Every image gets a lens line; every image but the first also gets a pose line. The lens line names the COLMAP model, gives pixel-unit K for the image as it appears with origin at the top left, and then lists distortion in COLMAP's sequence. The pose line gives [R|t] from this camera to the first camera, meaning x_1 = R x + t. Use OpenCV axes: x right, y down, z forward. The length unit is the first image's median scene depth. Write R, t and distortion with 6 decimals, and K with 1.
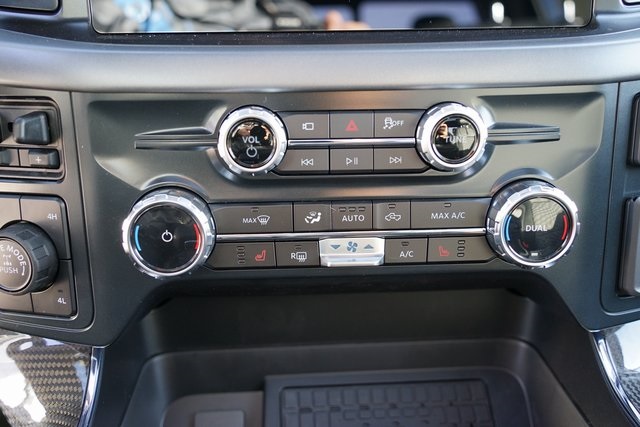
lens RADIAL K [[599.4, 0, 320.1], [0, 599.4, 200.5], [0, 0, 1]] dist [-0.020692, 0.000000]
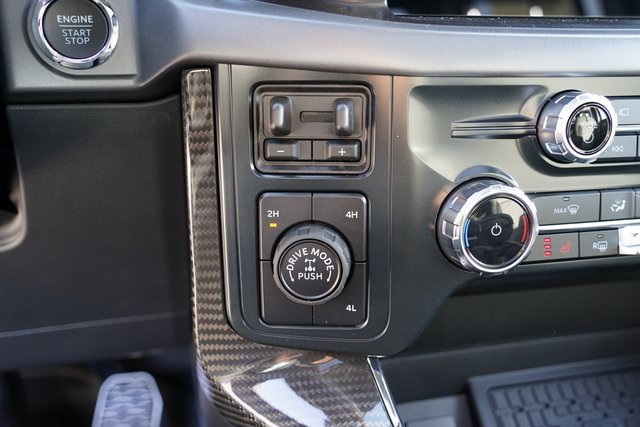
lens RADIAL K [[599.4, 0, 316.9], [0, 599.4, 207.7], [0, 0, 1]] dist [-0.020692, 0.000000]
pose [[0.986884, -0.034561, 0.157688, -0.642708], [0.036101, 0.999324, -0.006908, 0.020654], [-0.157342, 0.012510, 0.987465, 0.111130]]
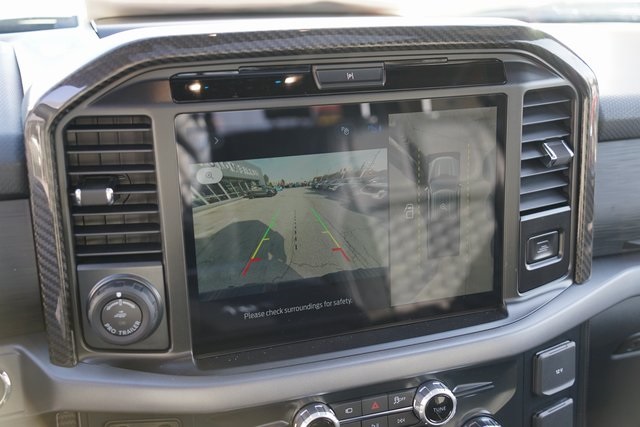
lens RADIAL K [[724.2, 0, 325.4], [0, 724.2, 210.7], [0, 0, 1]] dist [0.059506, 0.000000]
pose [[0.959278, -0.074804, 0.272378, -0.523997], [0.075975, 0.997090, 0.006260, -0.624017], [-0.272054, 0.014689, 0.962170, -0.754041]]
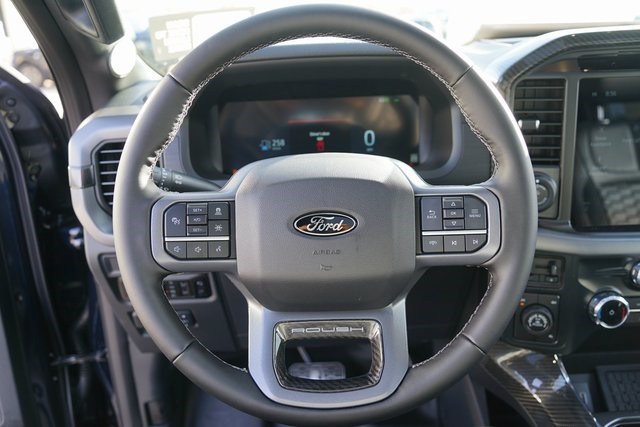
lens RADIAL K [[511.2, 0, 333.0], [0, 511.2, 212.8], [0, 0, 1]] dist [-0.022522, 0.010854]
pose [[0.998398, -0.010411, -0.055619, -1.225663], [0.010920, 0.999901, 0.008843, -0.366752], [0.055521, -0.009436, 0.998413, -1.117780]]
